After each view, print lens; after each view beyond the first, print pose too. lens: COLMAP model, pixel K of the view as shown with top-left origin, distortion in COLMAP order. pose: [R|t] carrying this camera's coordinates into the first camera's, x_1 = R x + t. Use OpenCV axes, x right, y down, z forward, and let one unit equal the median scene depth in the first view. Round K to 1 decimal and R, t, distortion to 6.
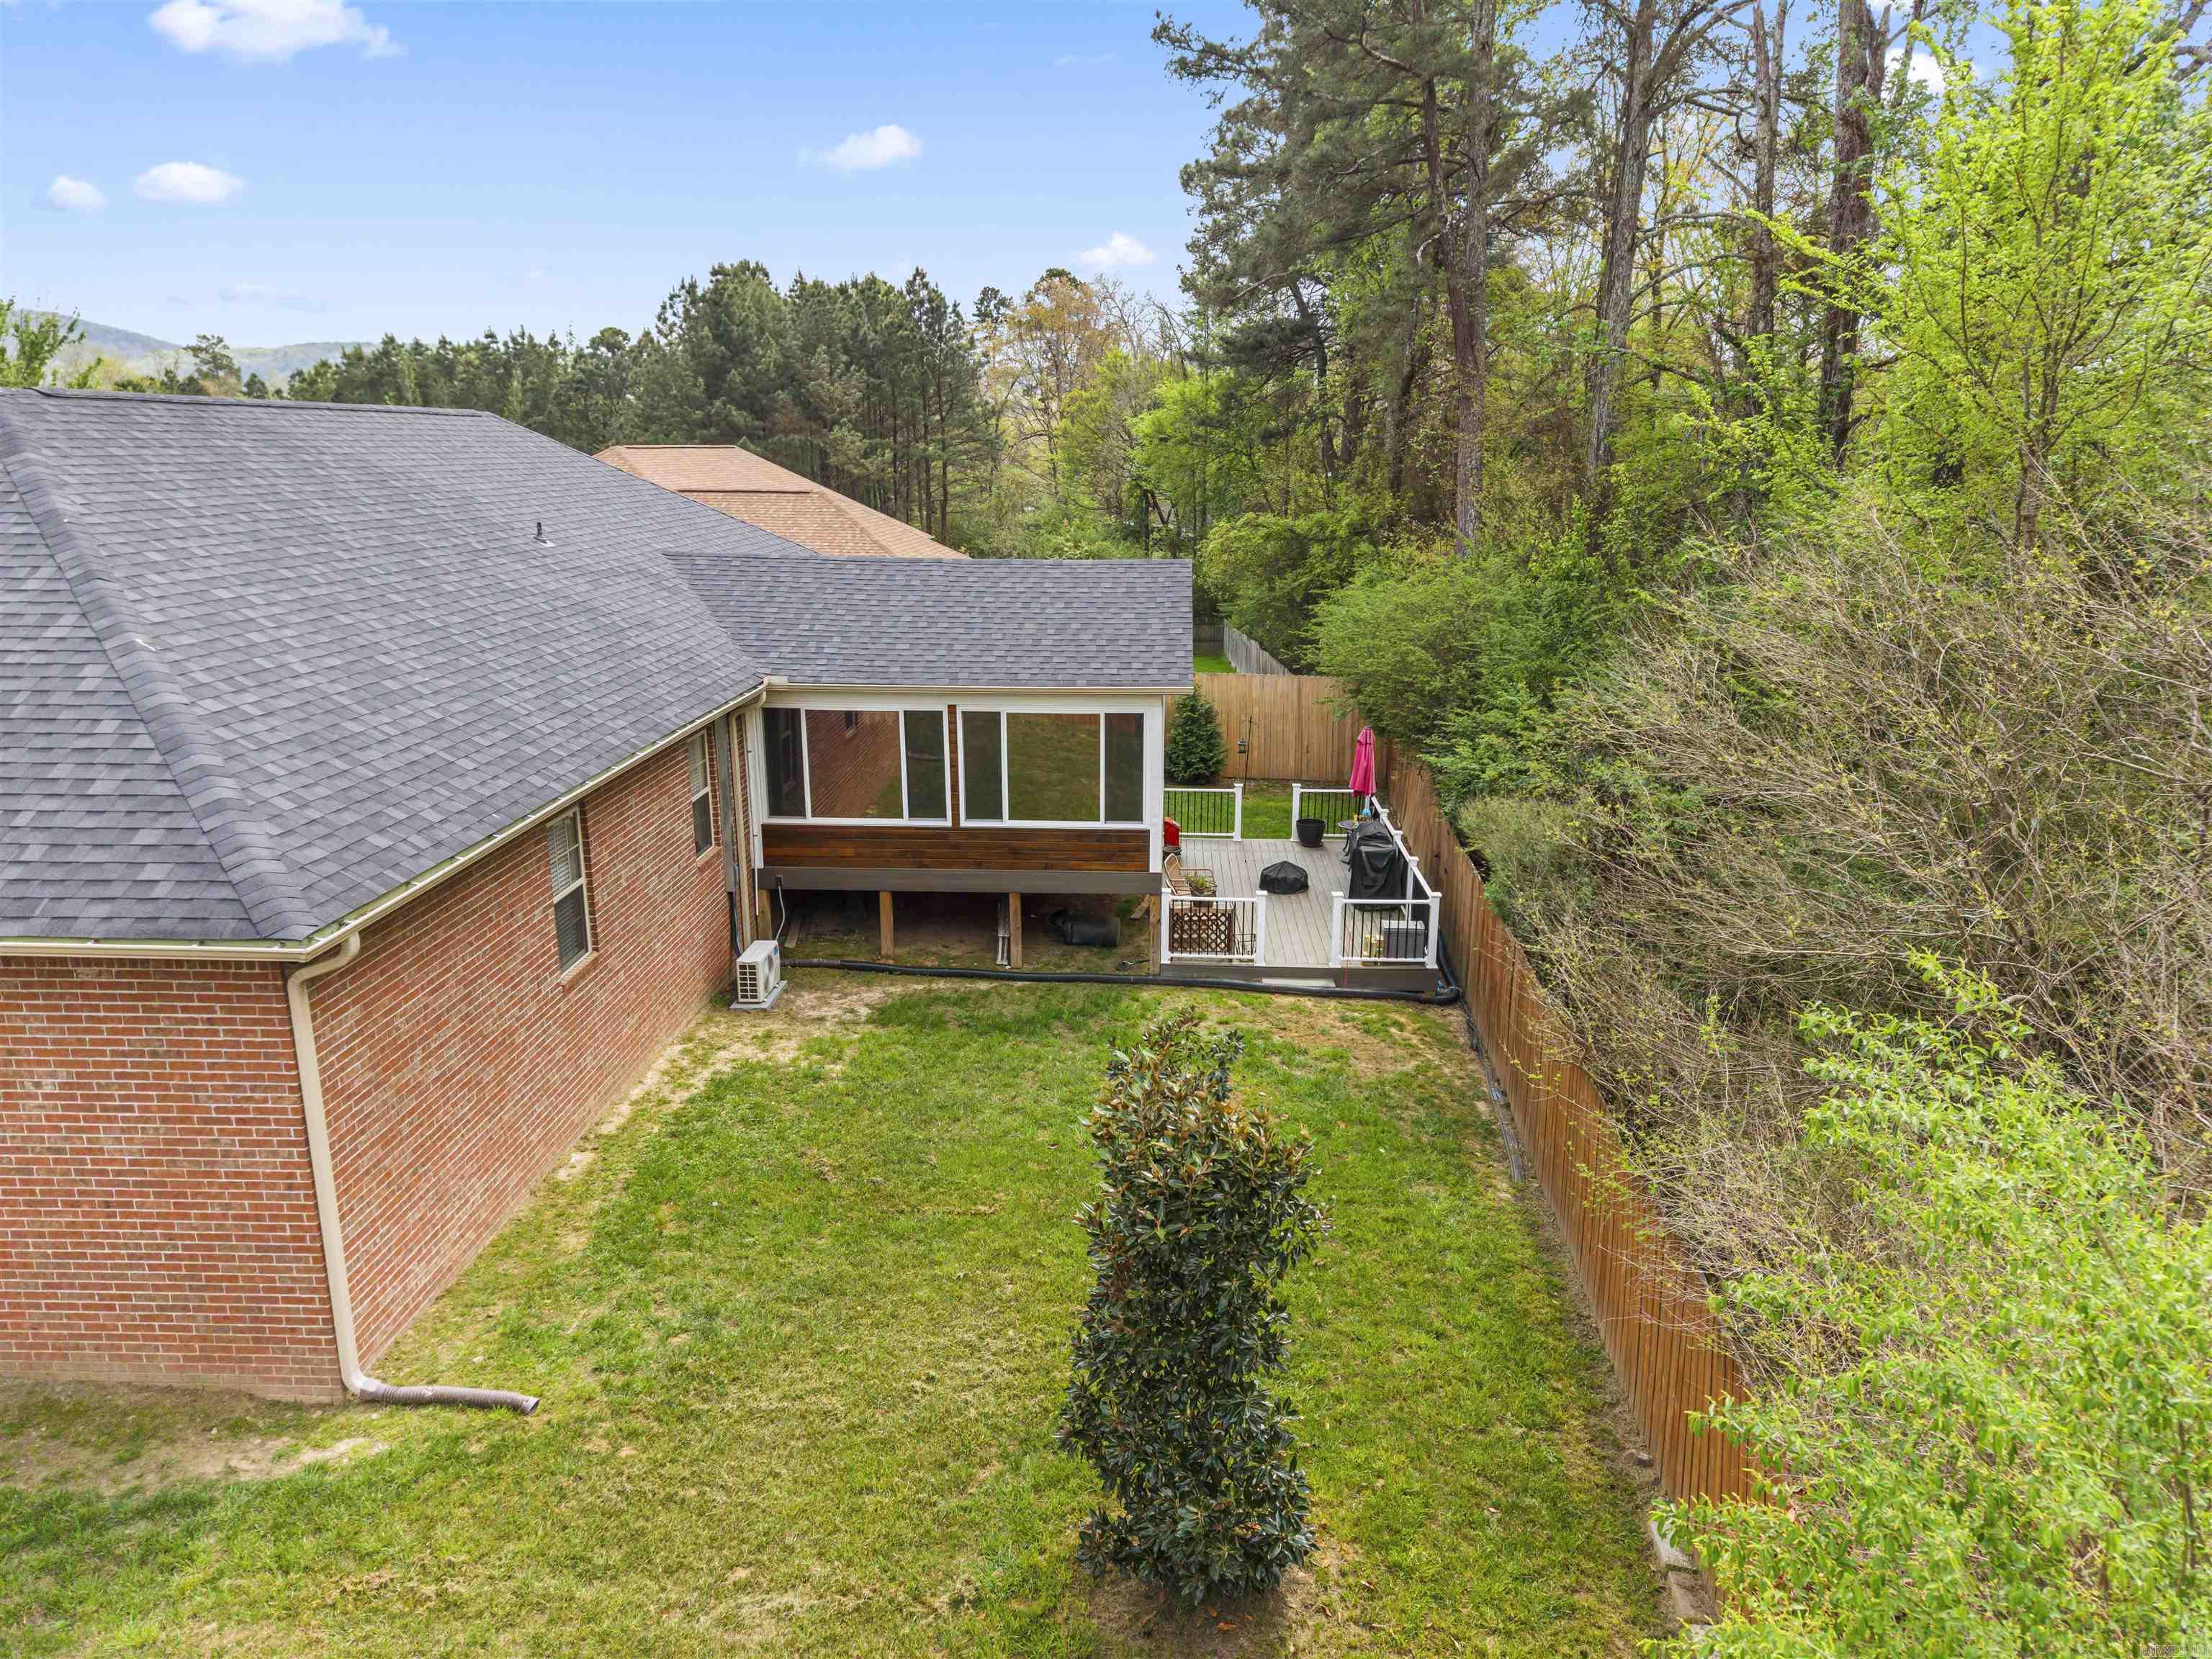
lens RADIAL K [[1488.4, 0, 1128.1], [0, 1488.4, 819.3], [0, 0, 1]] dist [0.041573, -0.027382]
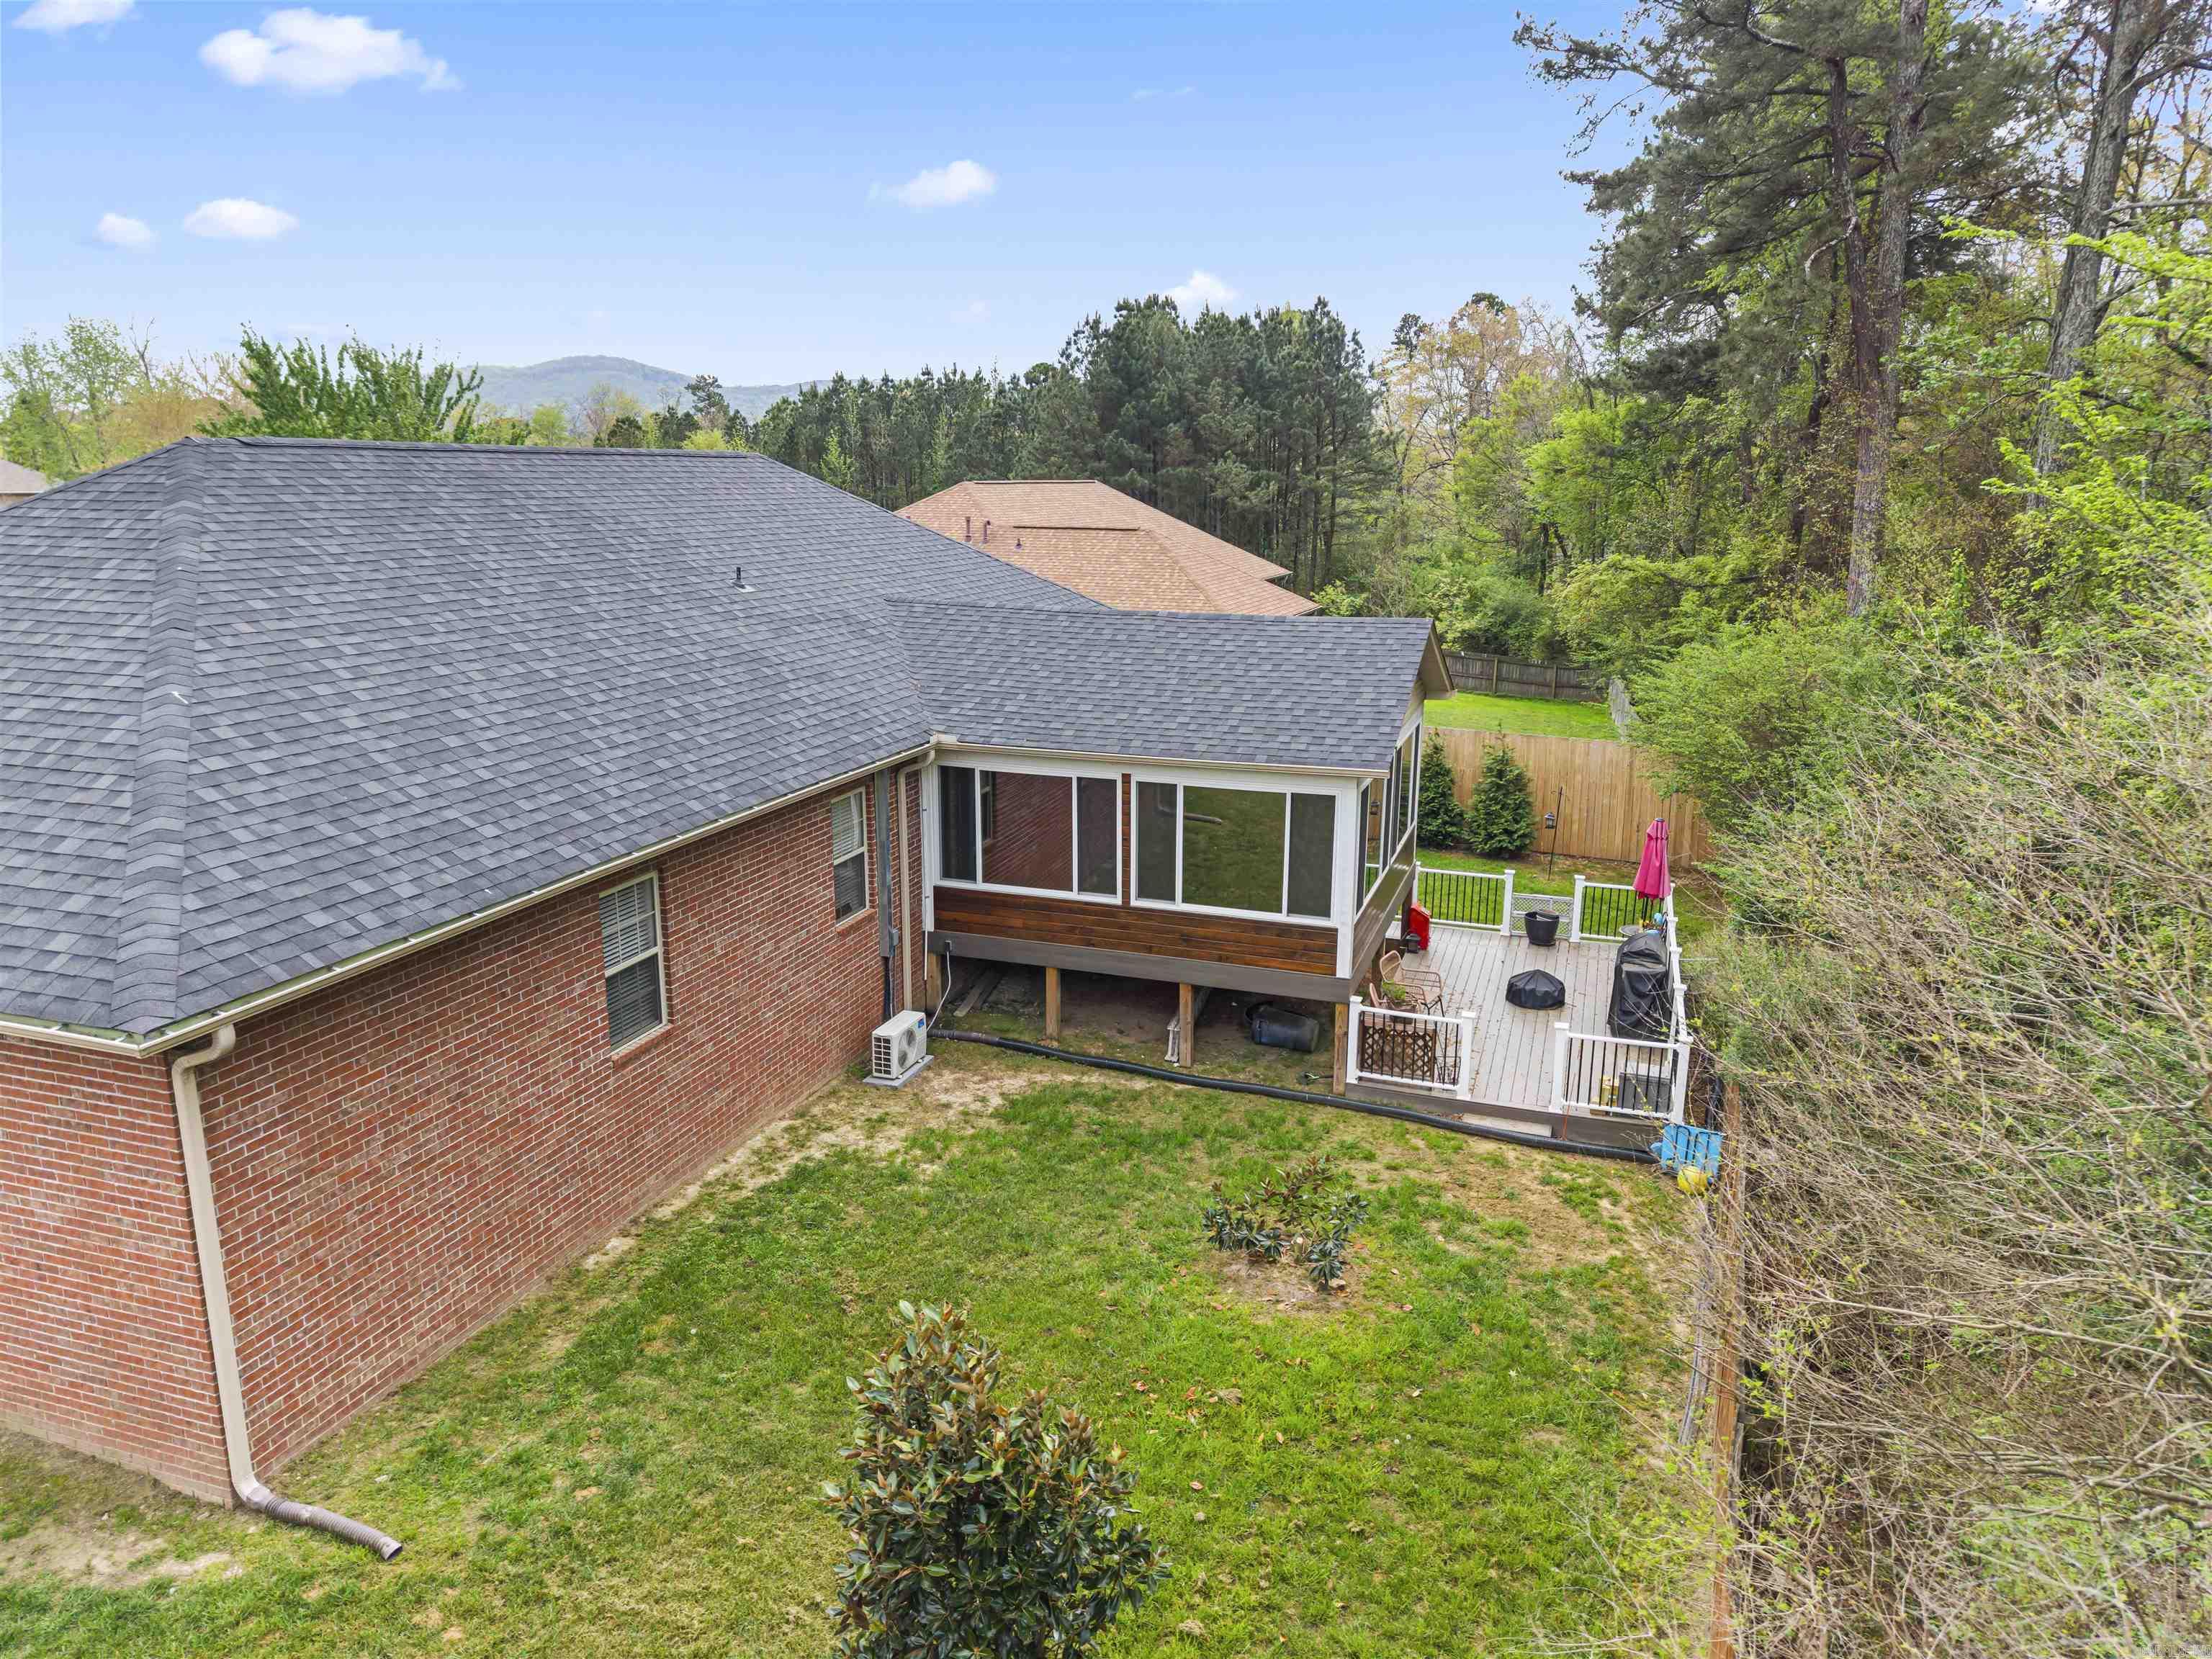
lens RADIAL K [[1488.4, 0, 1122.8], [0, 1488.4, 814.1], [0, 0, 1]] dist [0.041573, -0.027382]
pose [[0.957786, 0.068675, -0.279159, 0.132161], [-0.074187, 0.997202, -0.009214, -0.042714], [0.277745, 0.029535, 0.960201, 0.119666]]
